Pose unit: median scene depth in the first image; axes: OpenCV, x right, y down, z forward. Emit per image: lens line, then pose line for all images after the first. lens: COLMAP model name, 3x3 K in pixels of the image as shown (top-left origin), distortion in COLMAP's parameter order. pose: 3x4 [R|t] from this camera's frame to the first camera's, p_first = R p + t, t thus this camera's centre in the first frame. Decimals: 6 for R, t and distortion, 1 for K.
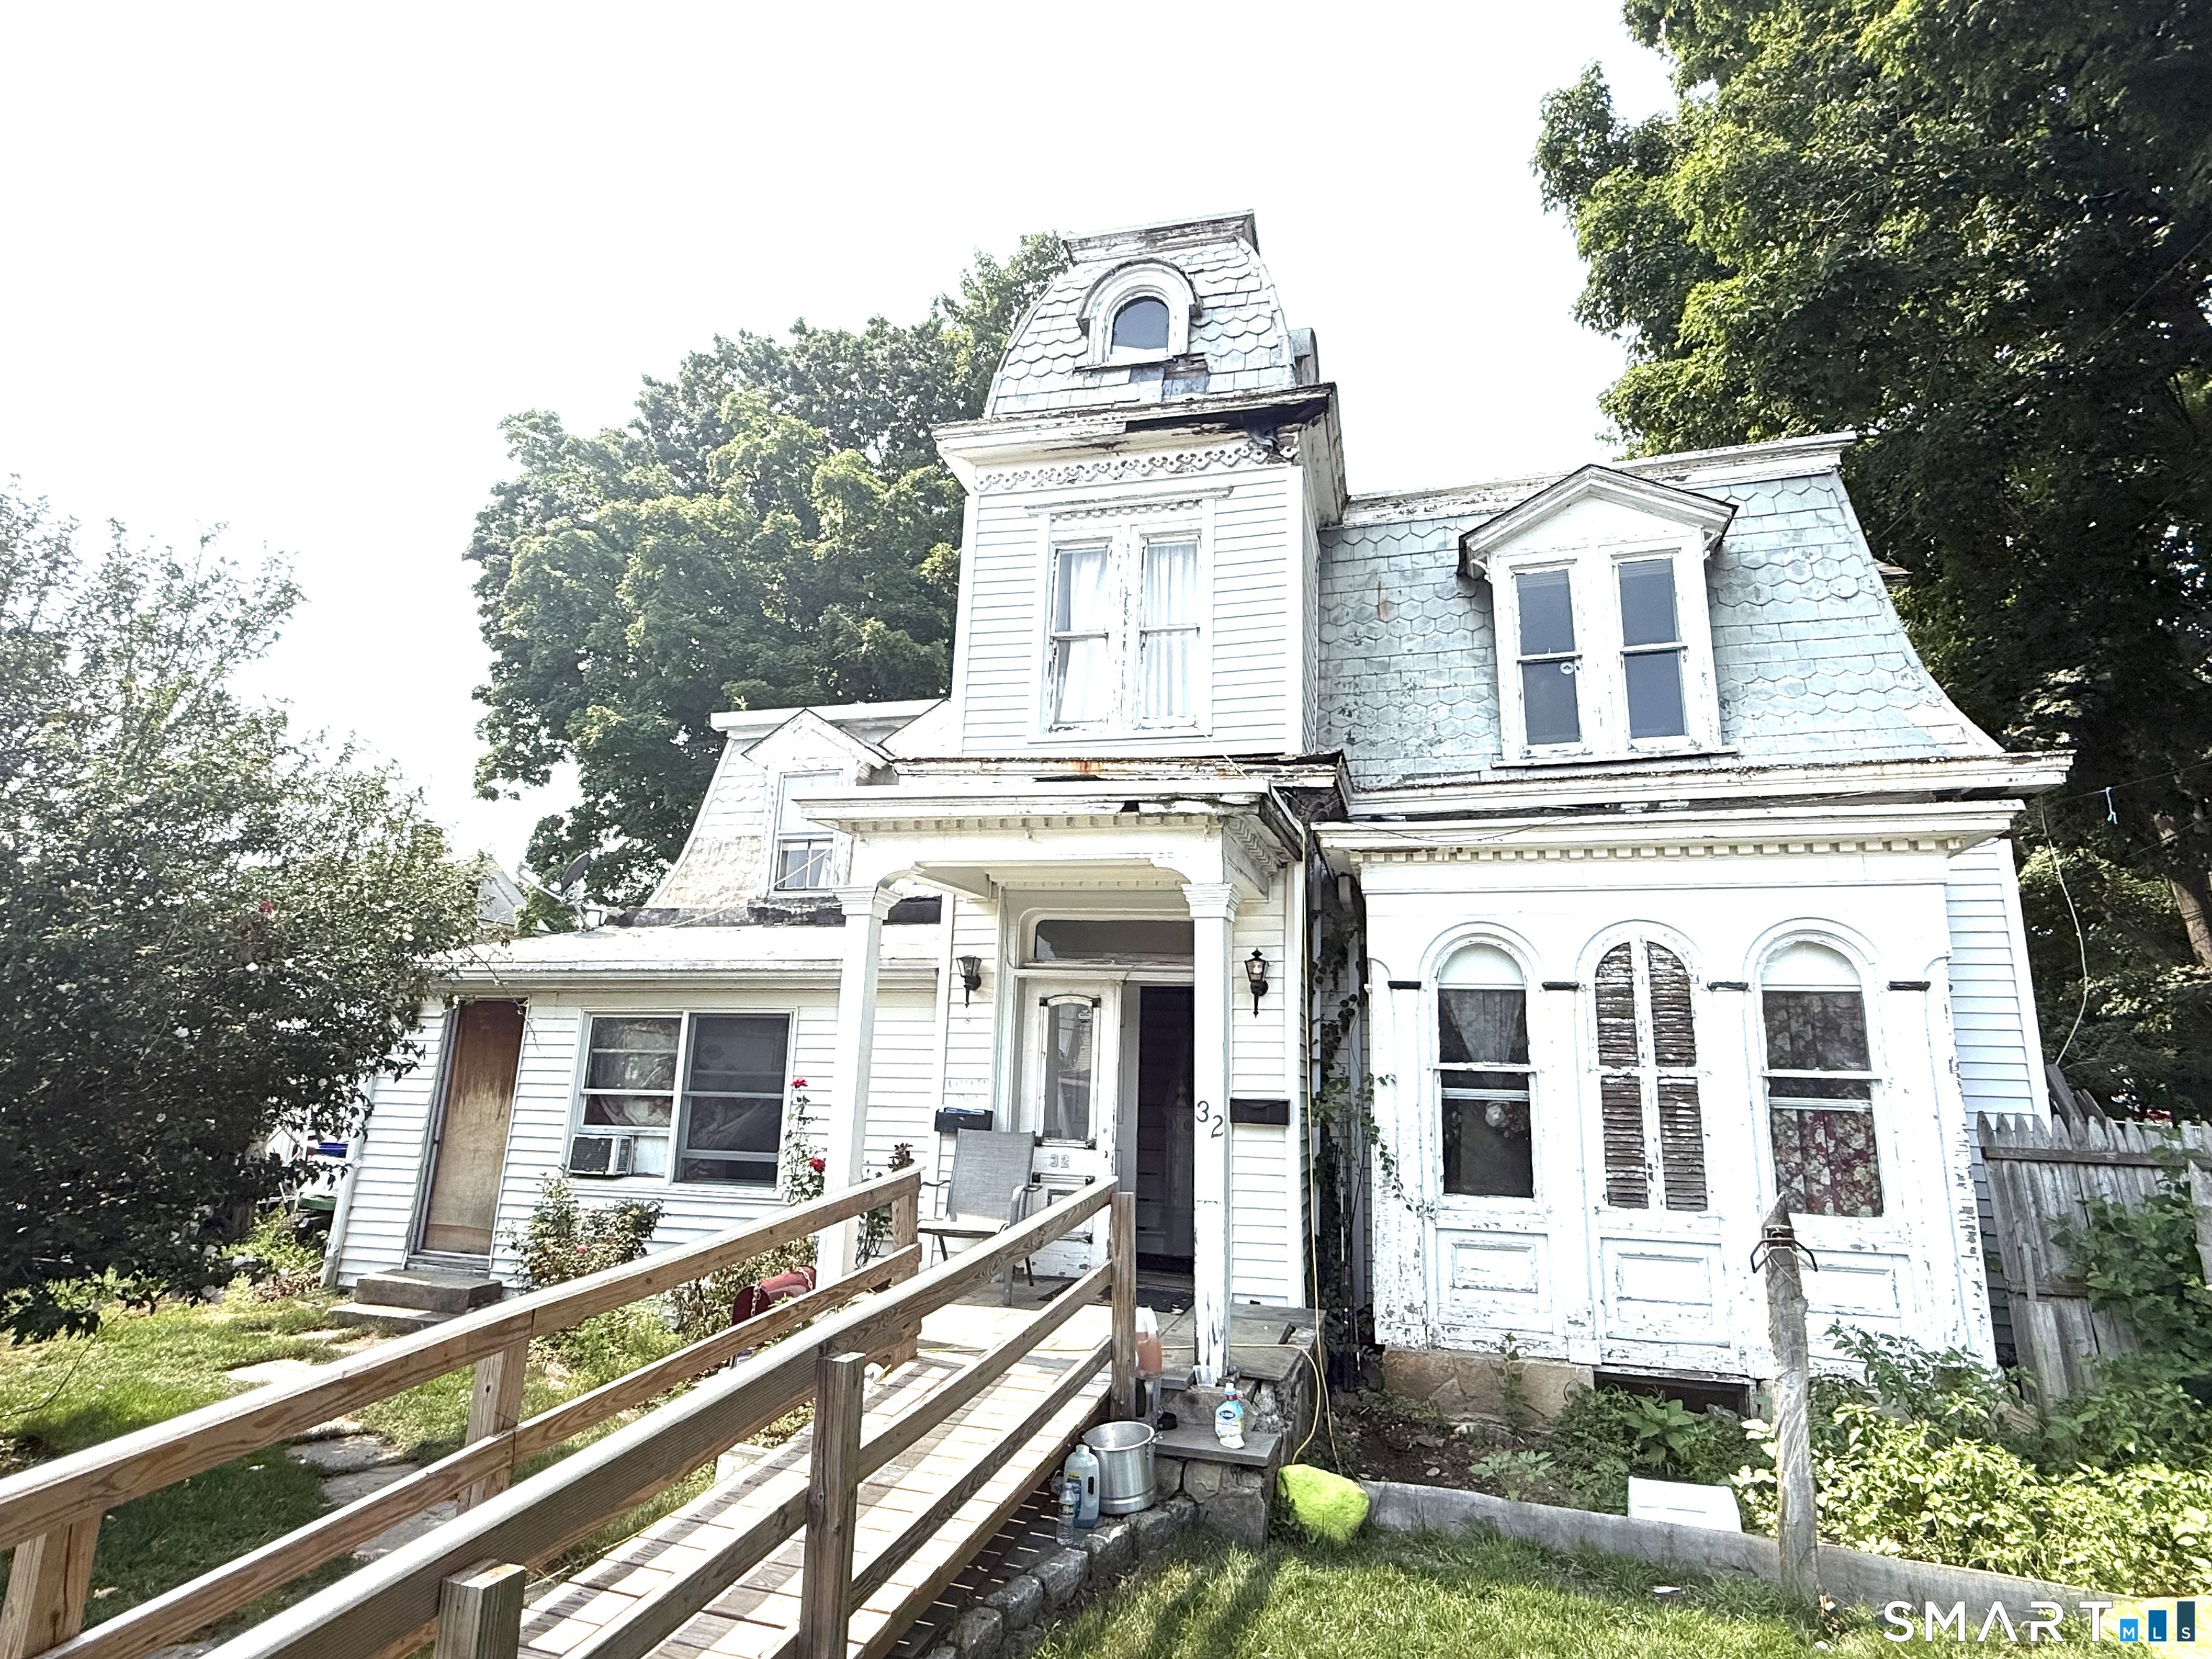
lens RADIAL K [[1133.3, 0, 1097.7], [0, 1133.3, 831.0], [0, 0, 1]] dist [-0.001589, 0.000009]
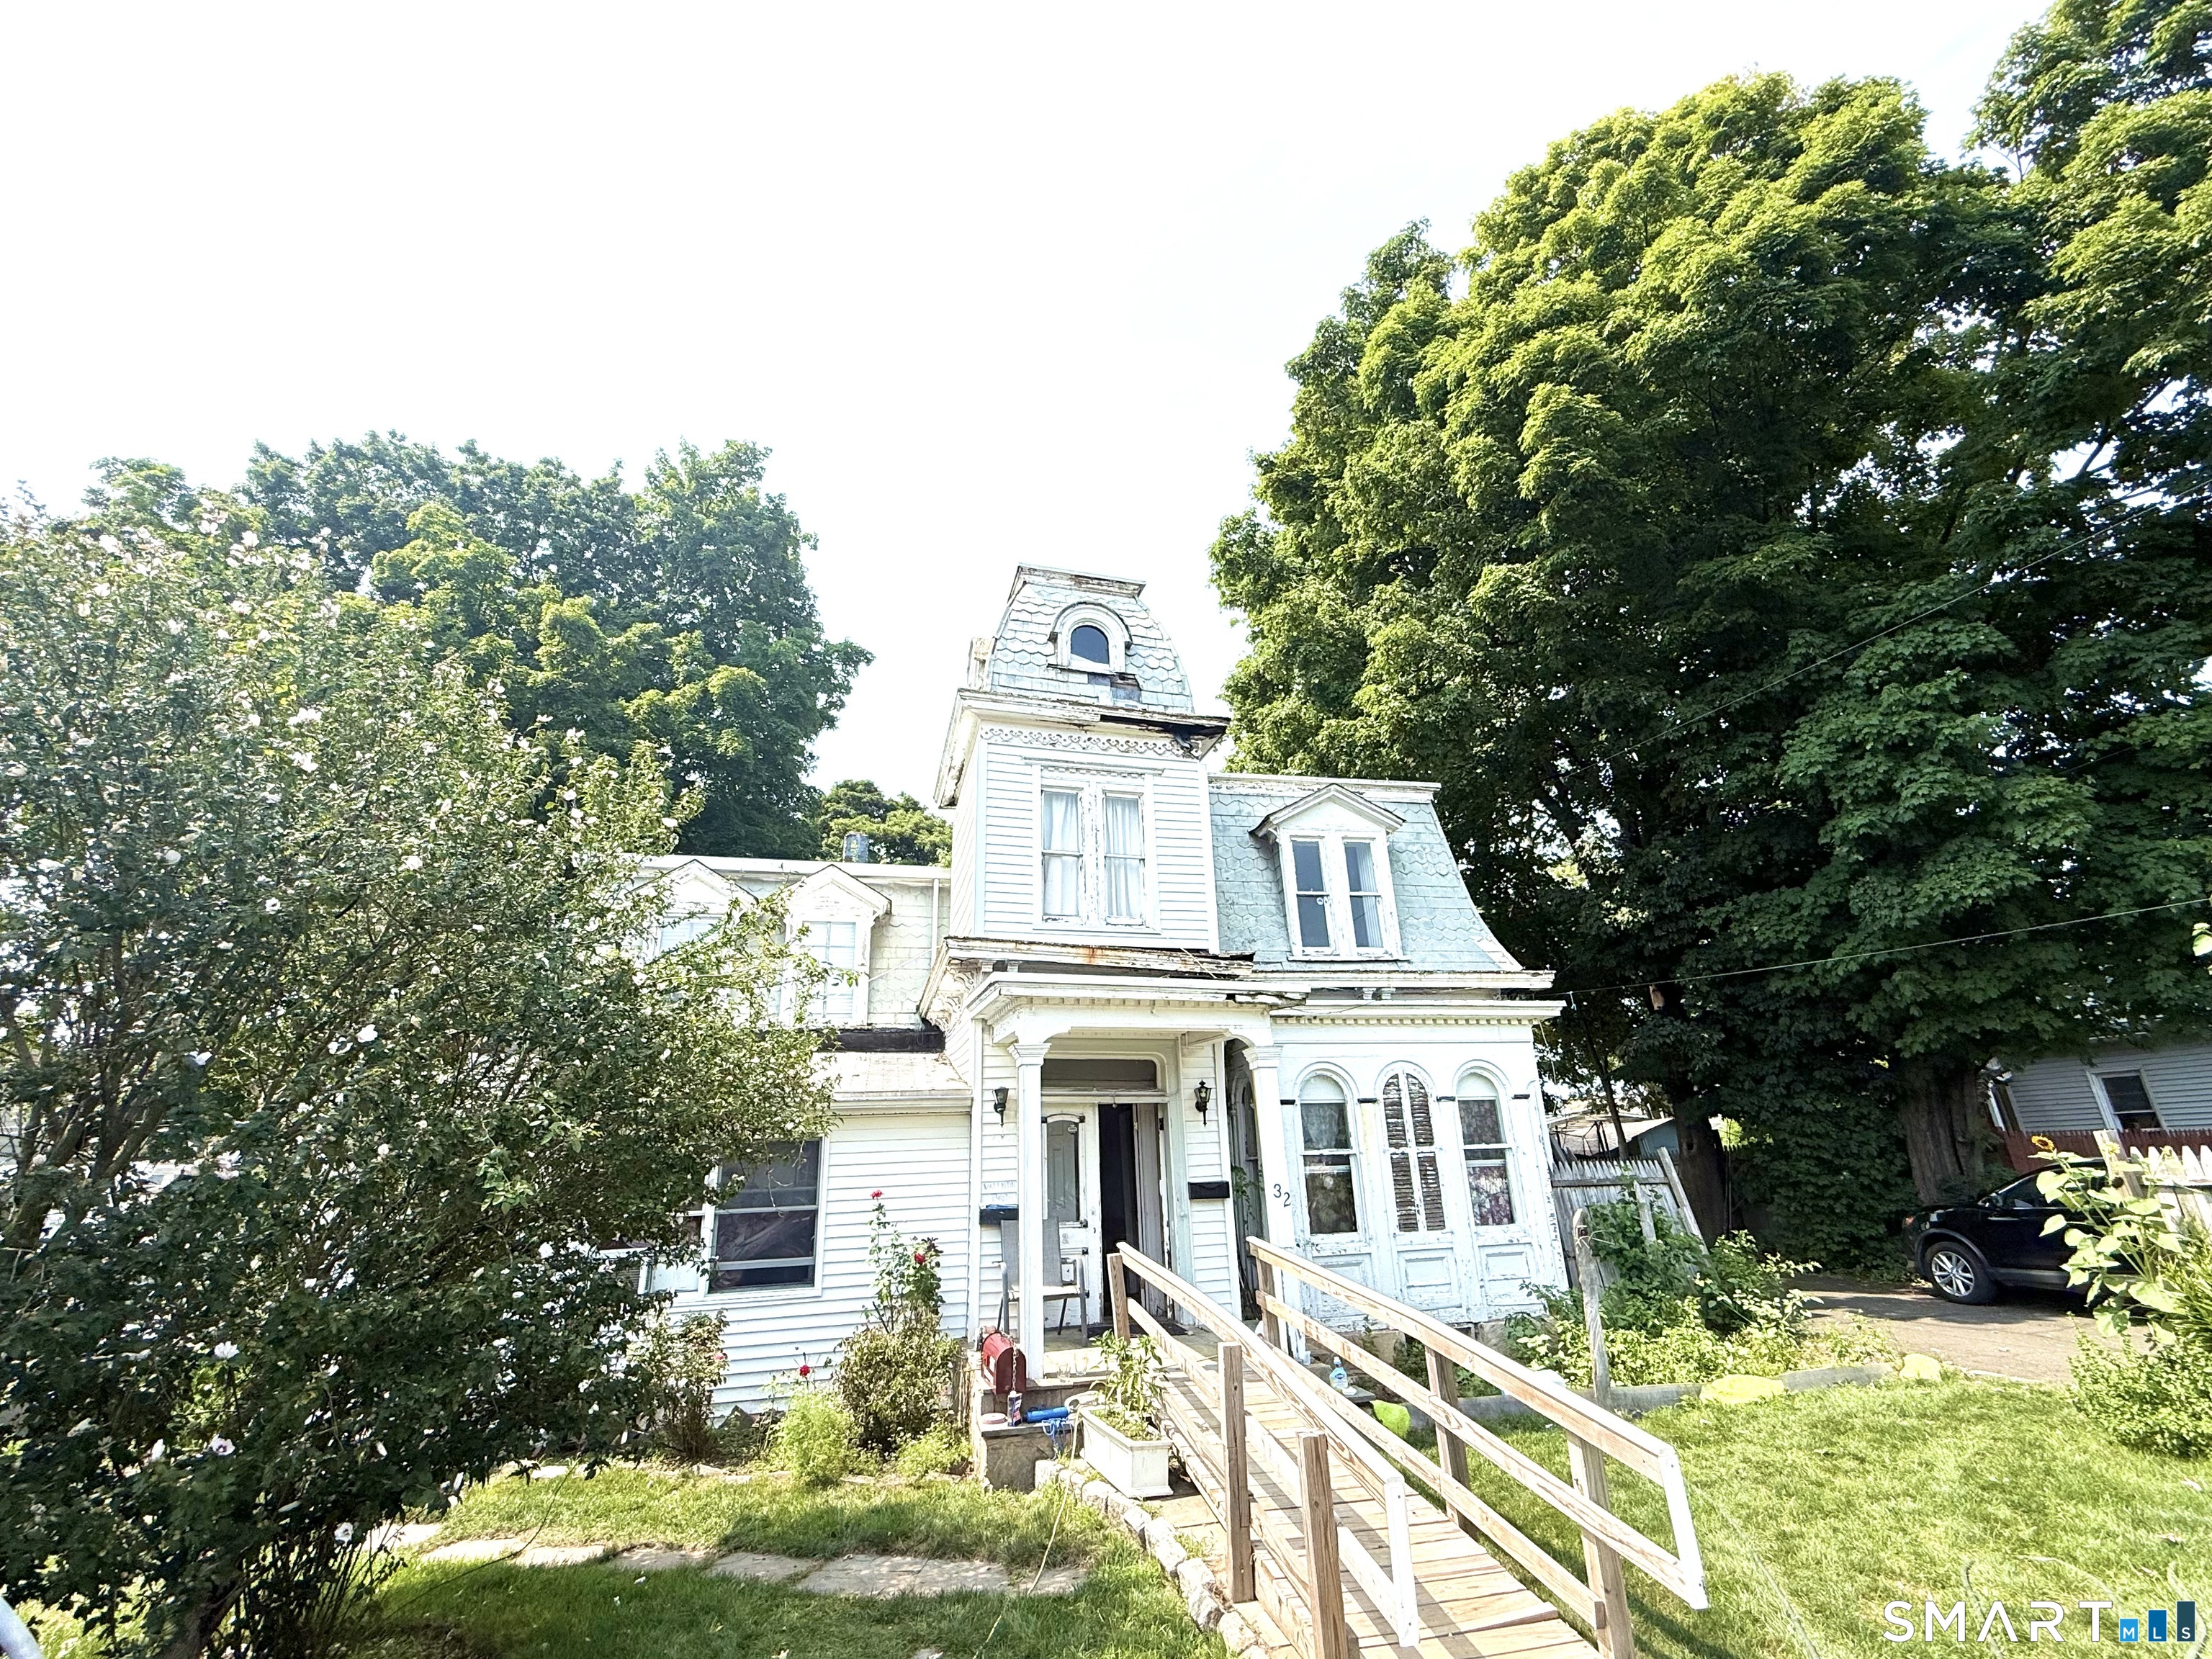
lens RADIAL K [[960.0, 0, 1107.9], [0, 960.0, 827.7], [0, 0, 1]] dist [-0.001364, 0.000497]
pose [[0.867915, 0.109426, 0.484509, -0.587141], [-0.050665, 0.989847, -0.132799, -0.050560], [-0.494121, 0.090711, 0.864648, -0.081698]]
